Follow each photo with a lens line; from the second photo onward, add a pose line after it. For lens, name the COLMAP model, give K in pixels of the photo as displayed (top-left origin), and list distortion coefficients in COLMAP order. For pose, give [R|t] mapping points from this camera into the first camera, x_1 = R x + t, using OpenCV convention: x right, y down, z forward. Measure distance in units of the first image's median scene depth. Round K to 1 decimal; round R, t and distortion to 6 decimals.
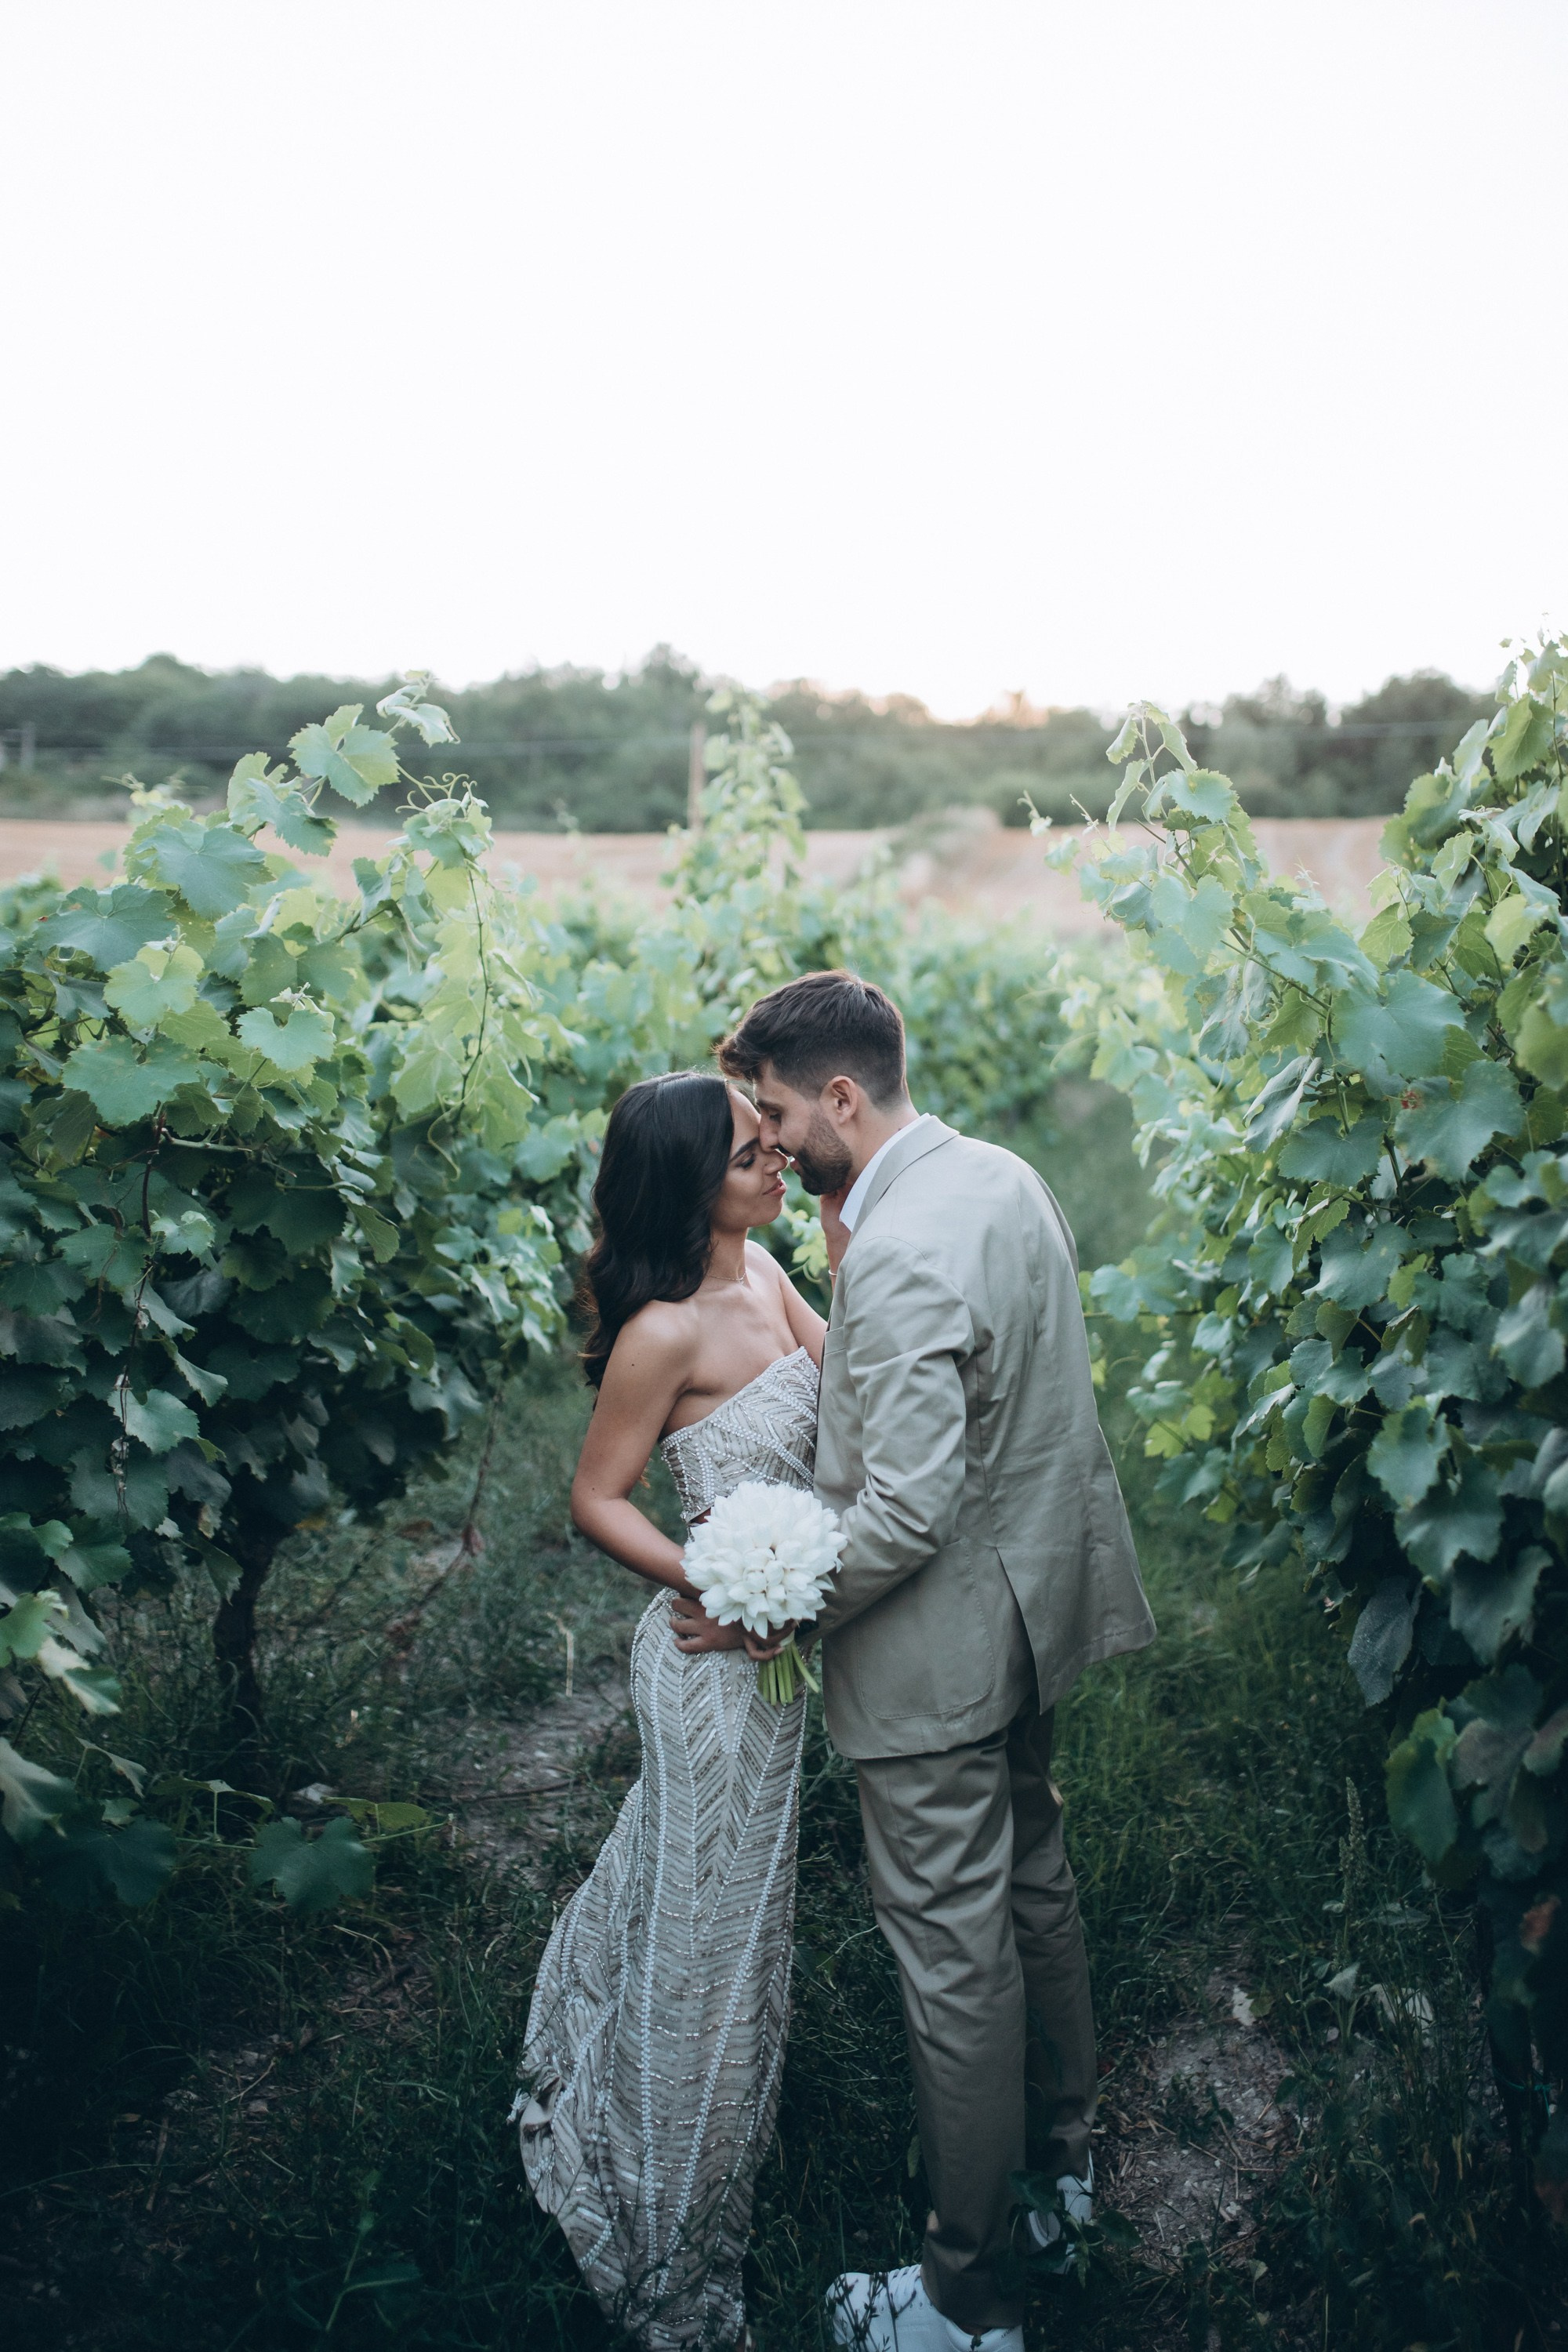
lens RADIAL K [[2152.5, 0, 799.2], [0, 2152.5, 1147.0], [0, 0, 1]] dist [-0.150558, 0.395400]
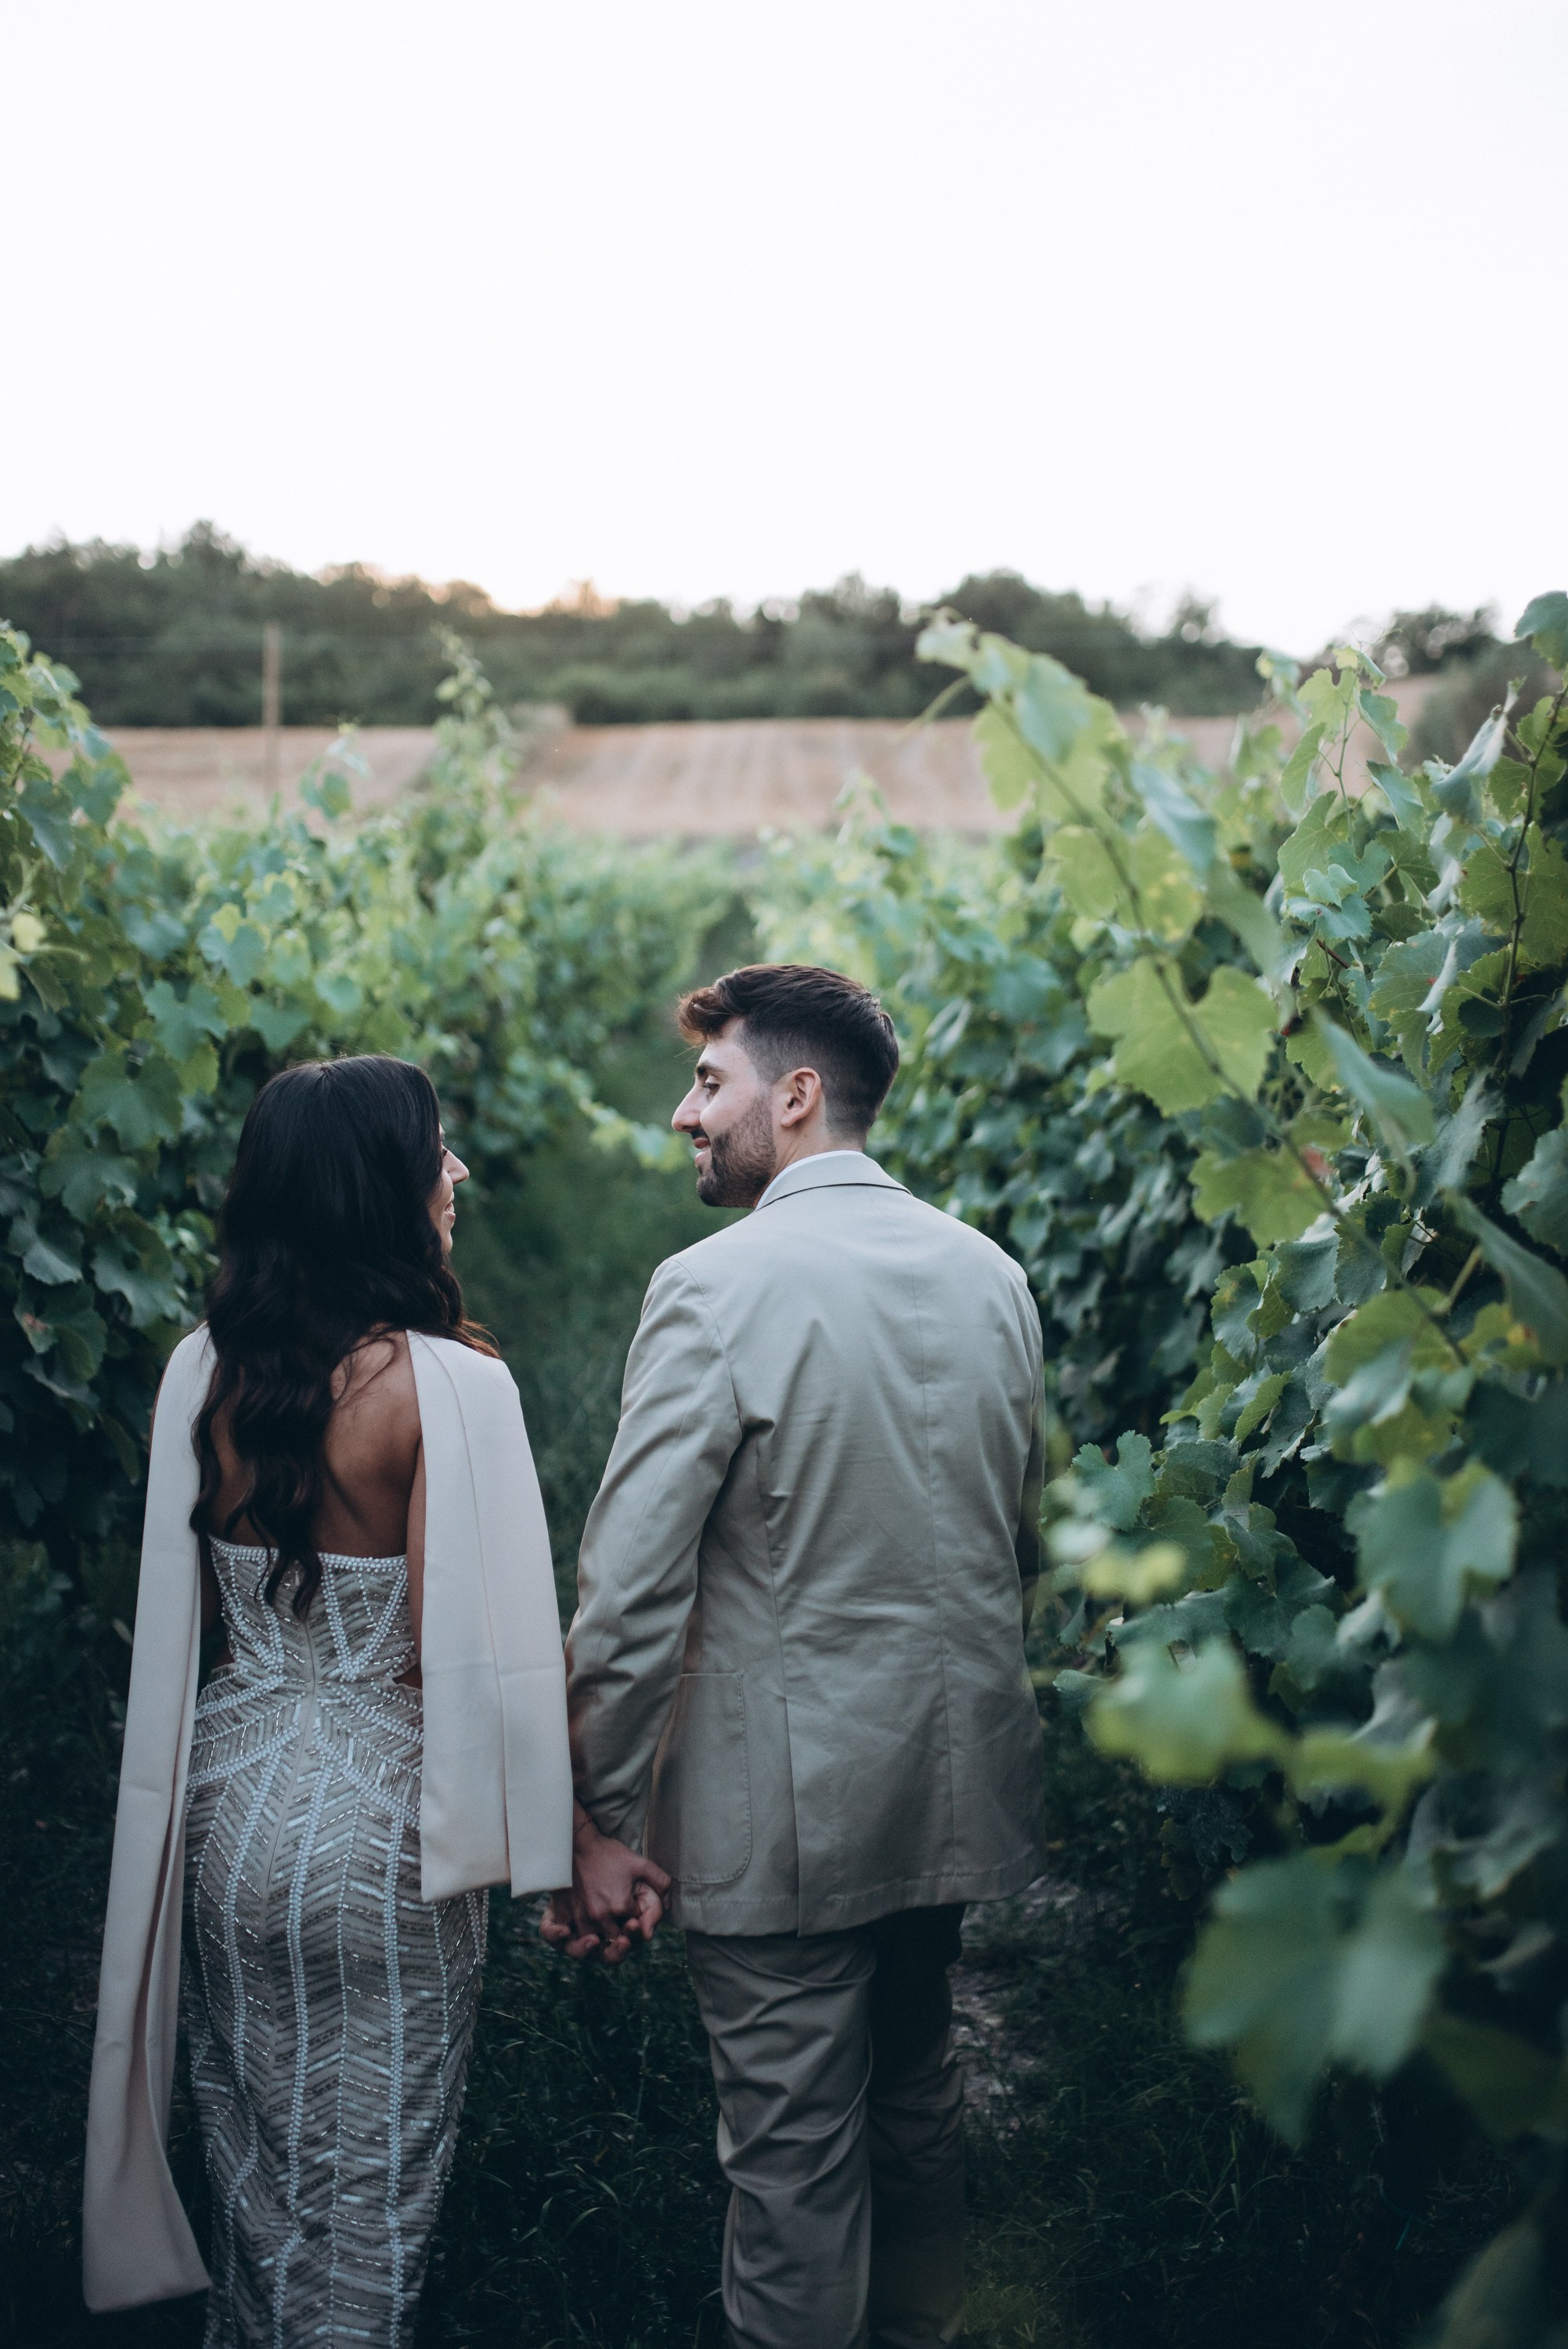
lens RADIAL K [[2245.8, 0, 792.5], [0, 2245.8, 1173.1], [0, 0, 1]] dist [-0.056550, 0.086254]
pose [[0.981246, -0.021068, 0.191603, -0.223610], [0.011064, 0.998526, 0.053135, -0.003696], [-0.192440, -0.050019, 0.980033, -0.666934]]
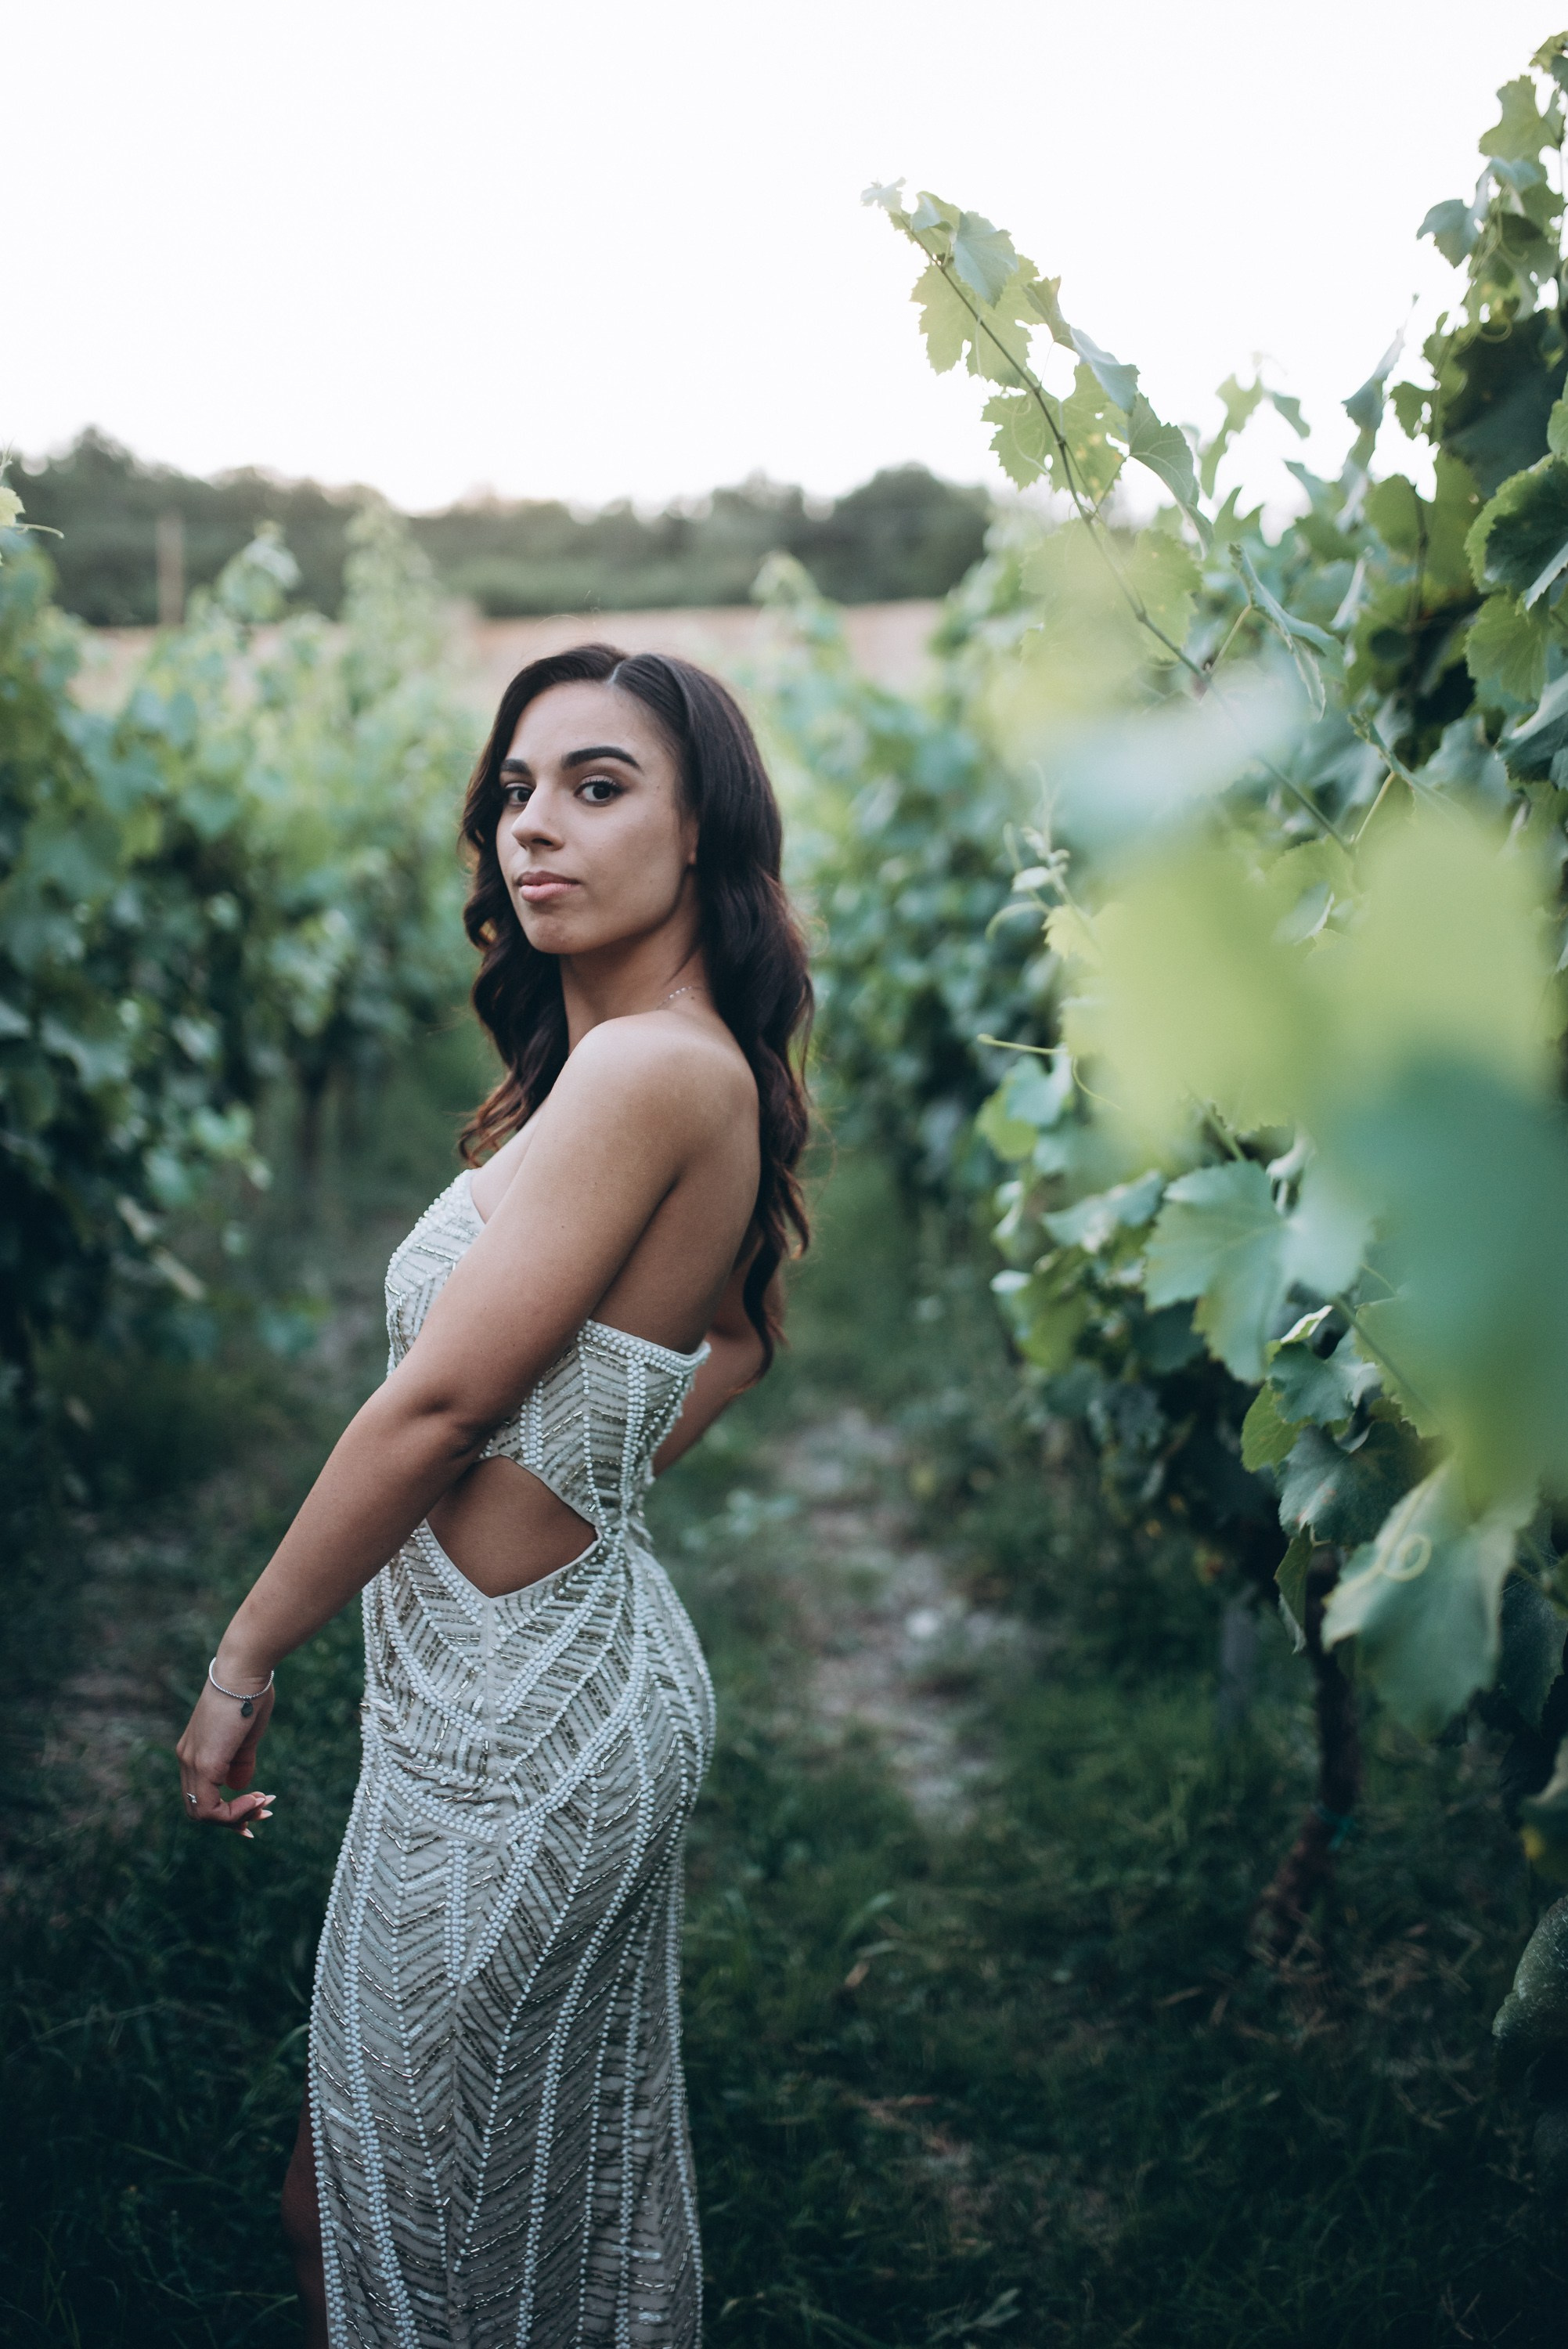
lens RADIAL K [[2261.3, 0, 788.1], [0, 2261.3, 1153.2], [0, 0, 1]] dist [-0.060335, 0.112636]
pose [[0.973461, -0.052575, 0.222731, -0.246009], [0.033991, 0.995675, 0.086466, 0.091295], [-0.226314, -0.076601, 0.971038, -0.711598]]
